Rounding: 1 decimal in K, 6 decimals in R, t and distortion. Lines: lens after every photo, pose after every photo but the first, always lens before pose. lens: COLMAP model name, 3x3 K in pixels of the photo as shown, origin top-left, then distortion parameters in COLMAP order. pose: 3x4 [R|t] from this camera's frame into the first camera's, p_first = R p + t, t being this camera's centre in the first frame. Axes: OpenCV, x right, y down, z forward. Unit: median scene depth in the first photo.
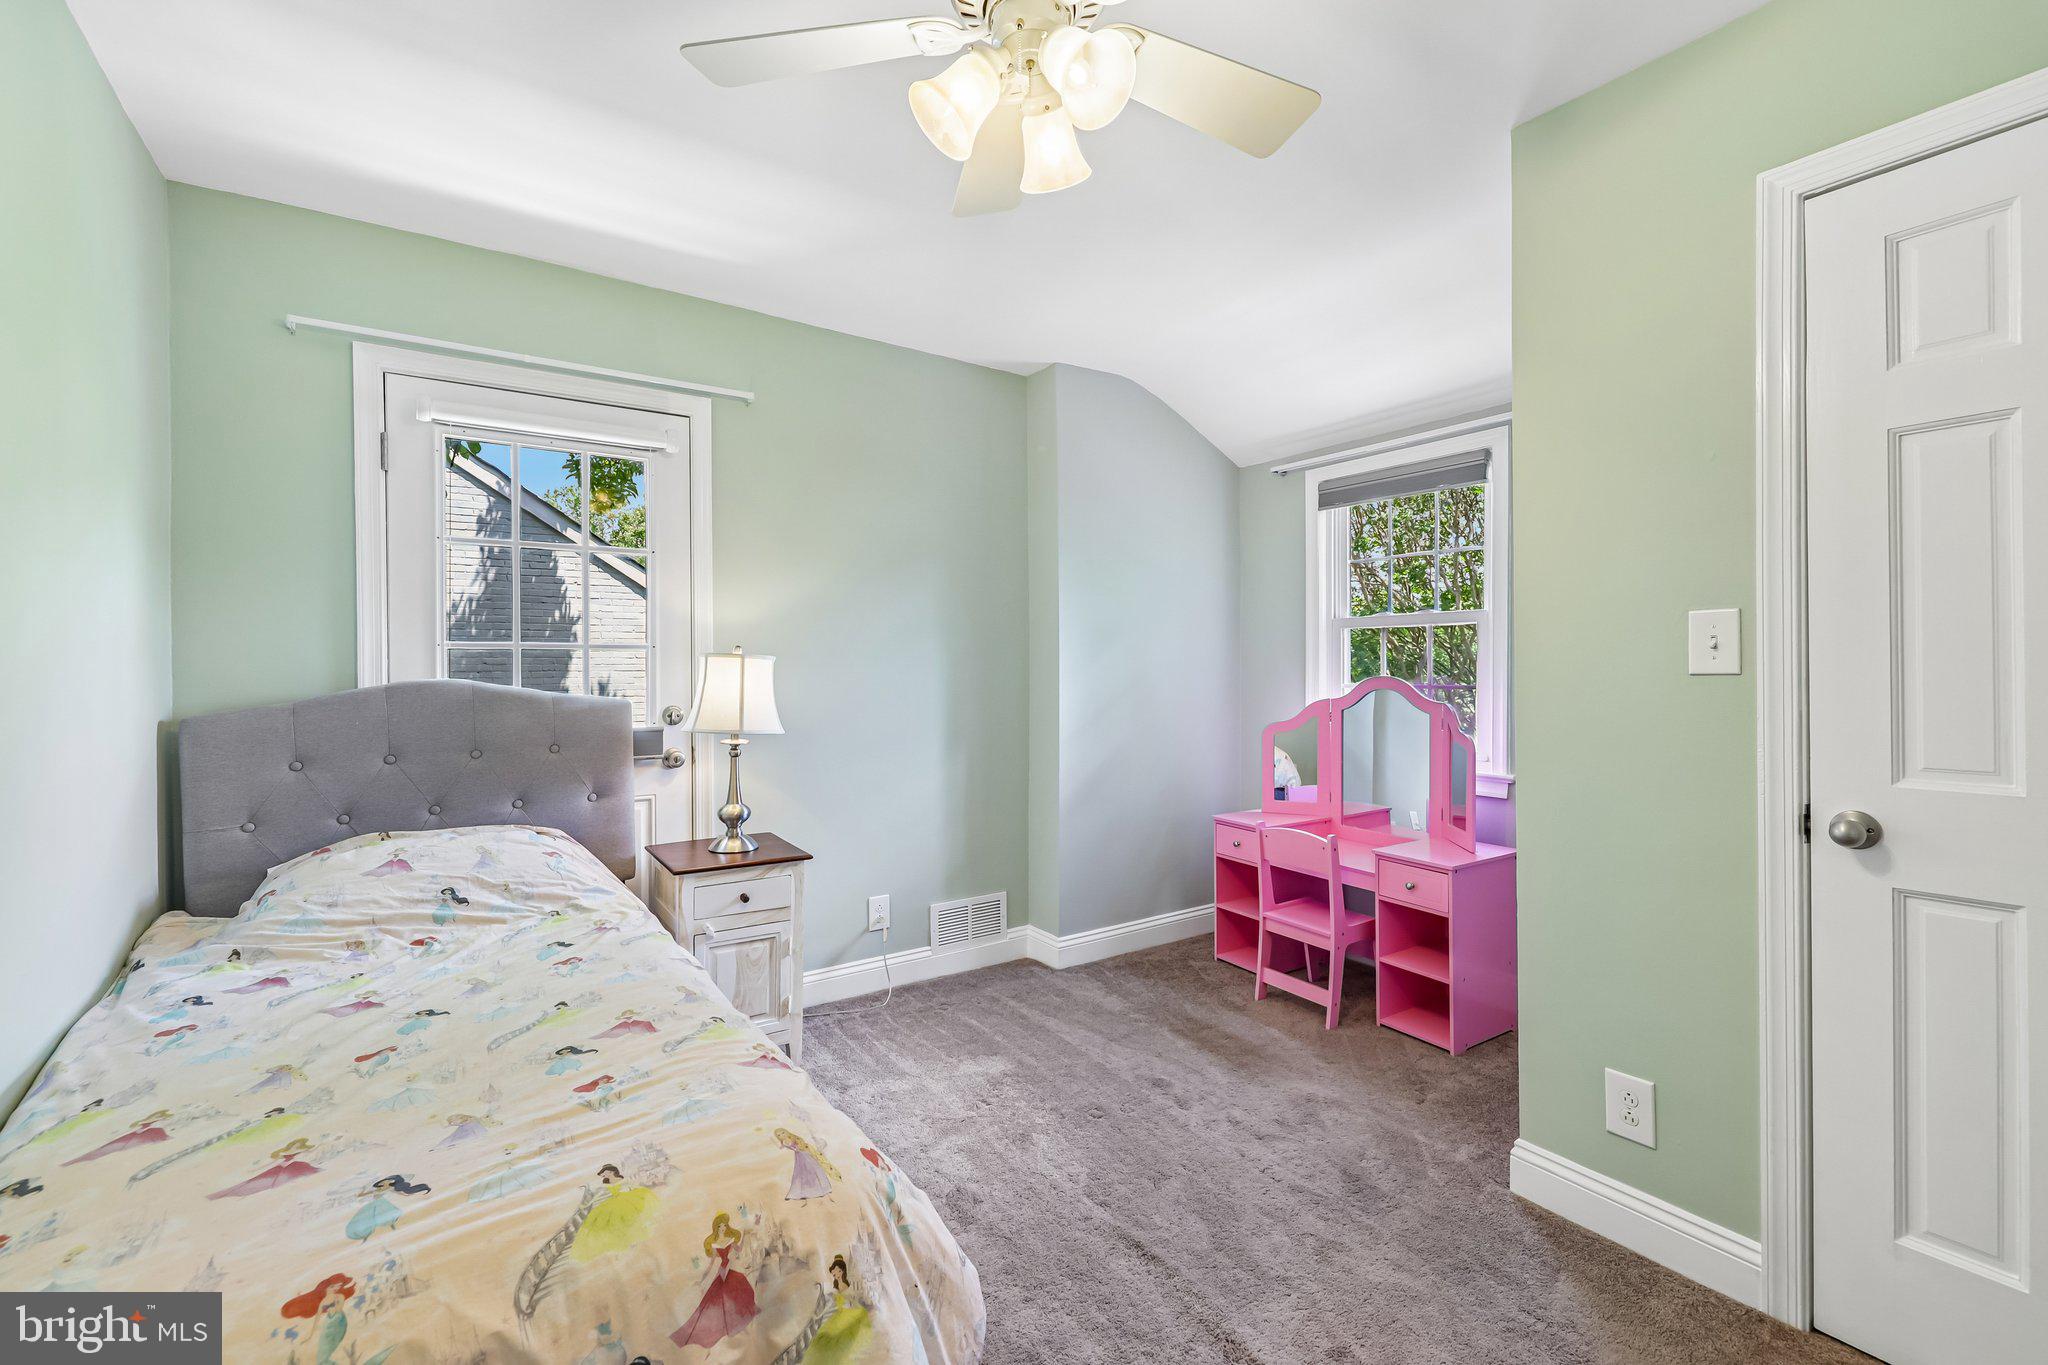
lens RADIAL K [[866.3, 0, 1020.9], [0, 866.3, 669.7], [0, 0, 1]] dist [0.011391, -0.000367]
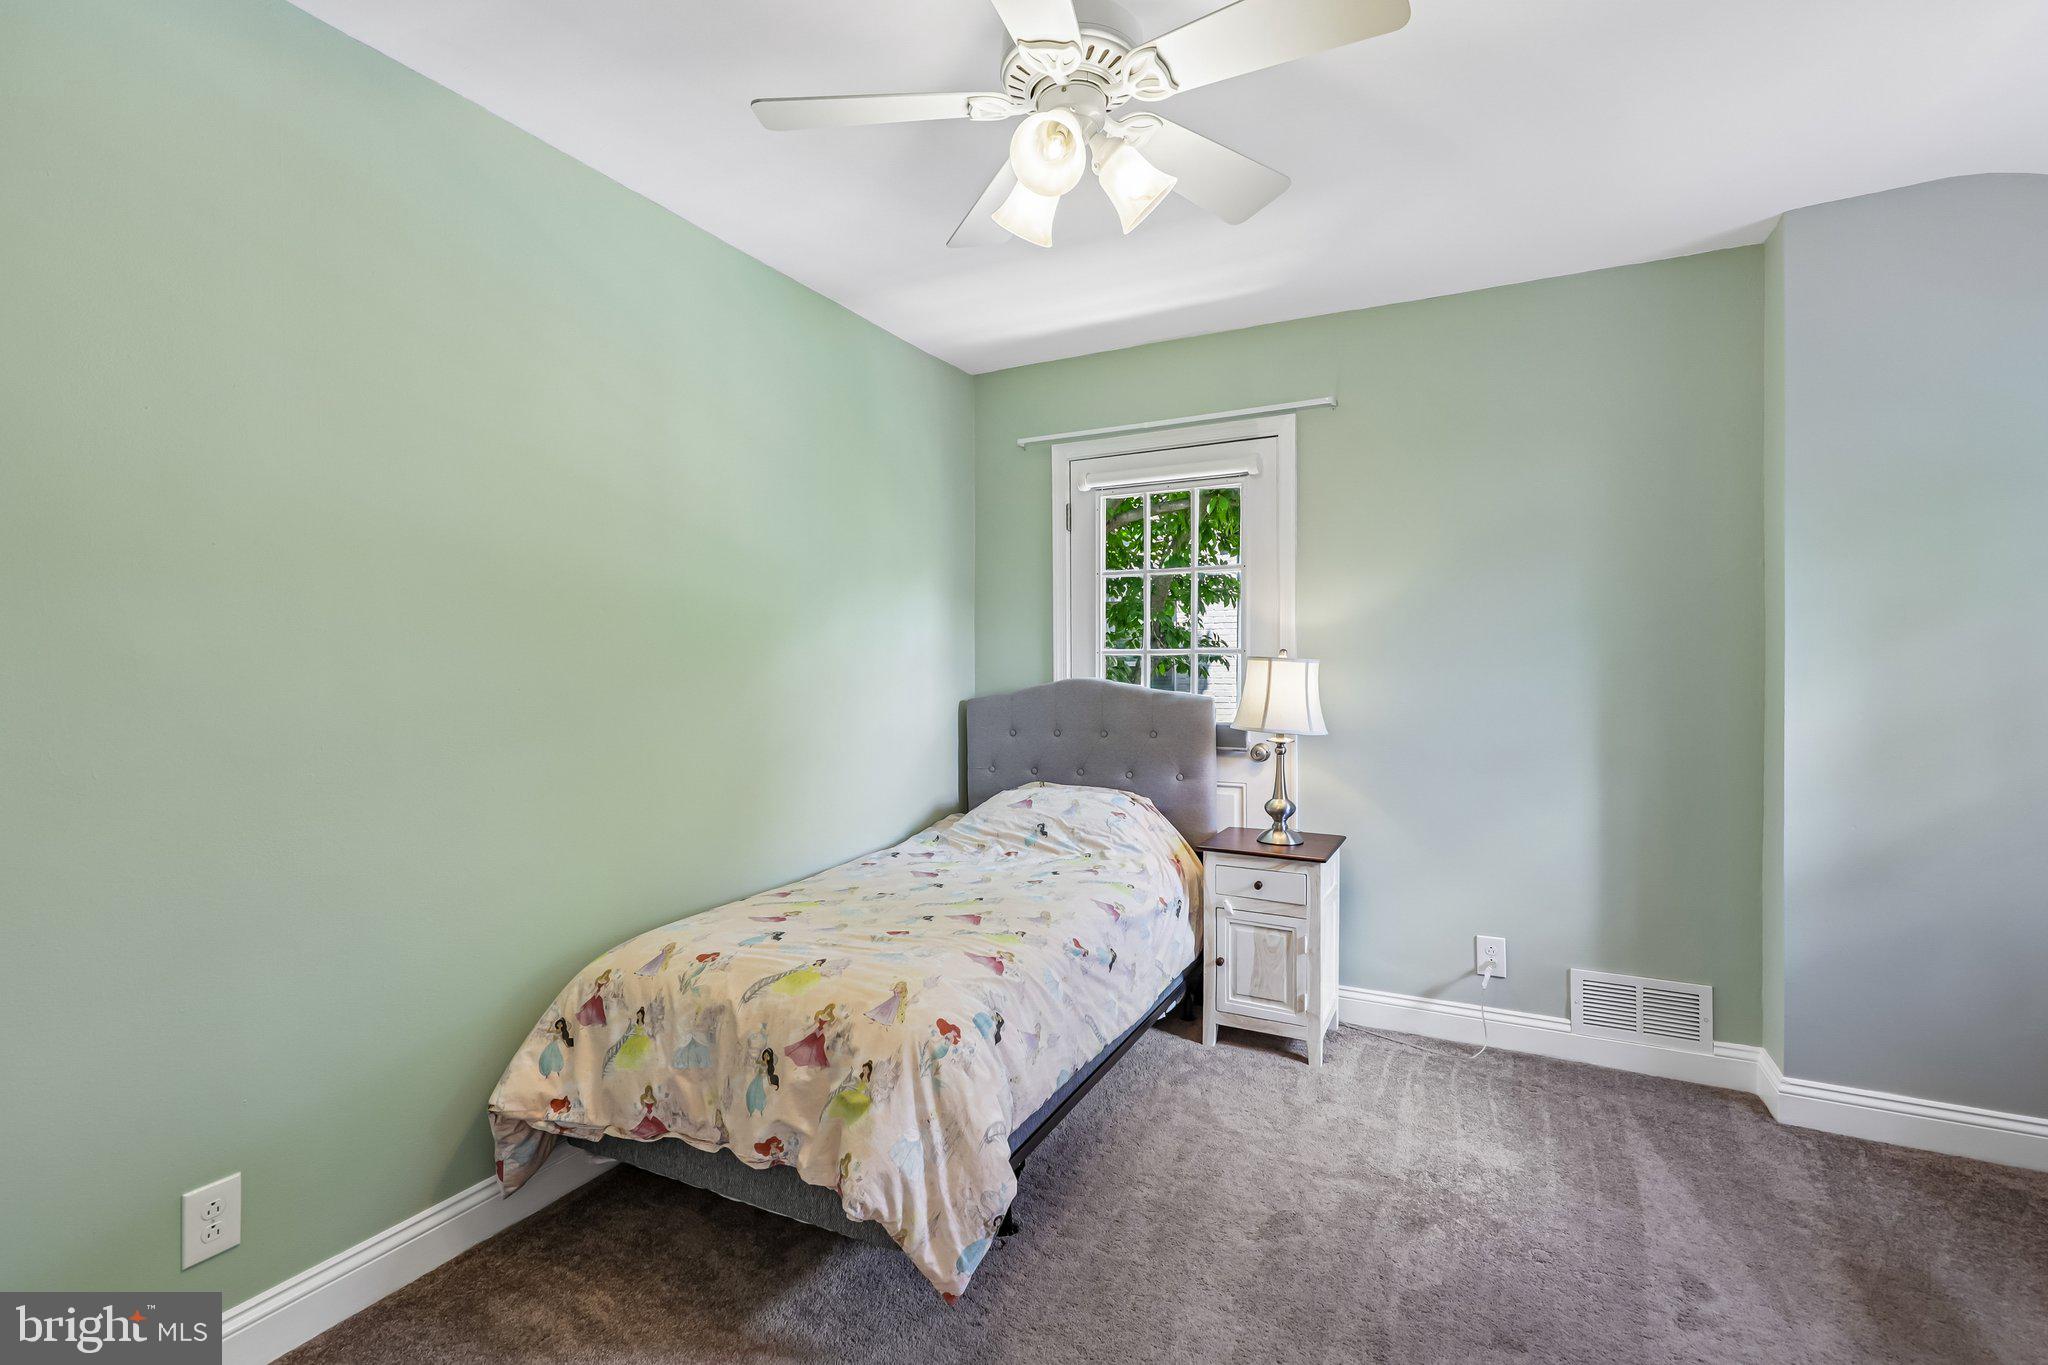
lens RADIAL K [[937.8, 0, 1018.9], [0, 937.8, 671.5], [0, 0, 1]] dist [0.031903, -0.000455]
pose [[0.492903, 0.004498, -0.870073, 0.541125], [-0.004052, 0.999988, 0.002874, -0.002450], [0.870075, 0.002109, 0.492915, 0.169635]]
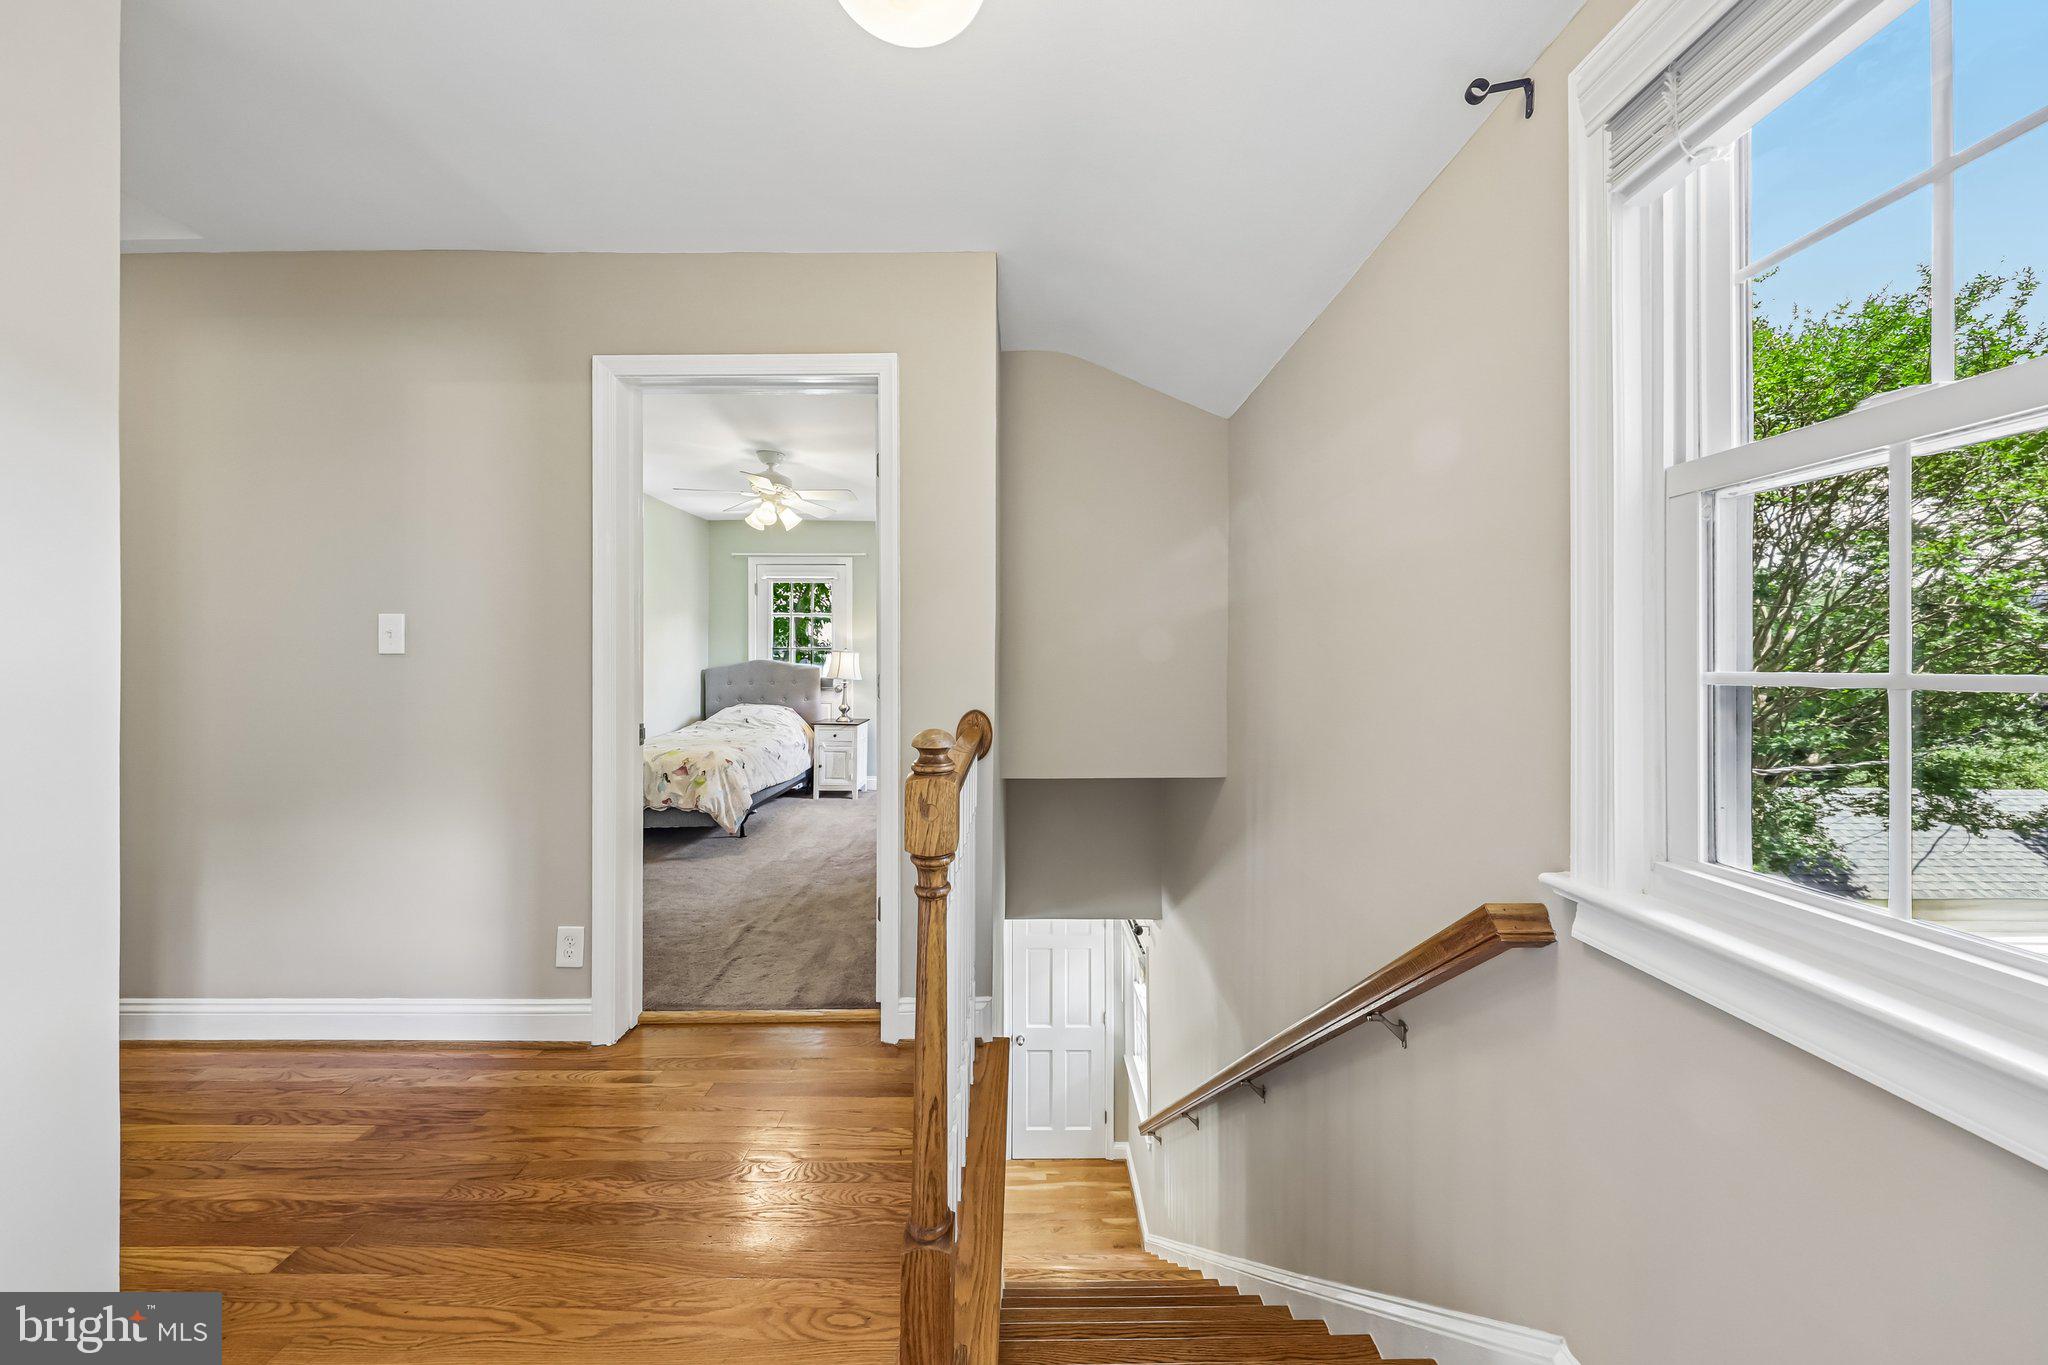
lens RADIAL K [[645.3, 0, 1025.1], [0, 645.3, 656.8], [0, 0, 1]] dist [0.000234, 0.000004]
pose [[0.841620, 0.001386, -0.540069, 1.363195], [-0.007345, 0.999934, -0.008879, 0.015809], [0.540021, 0.011440, 0.841574, -0.463880]]
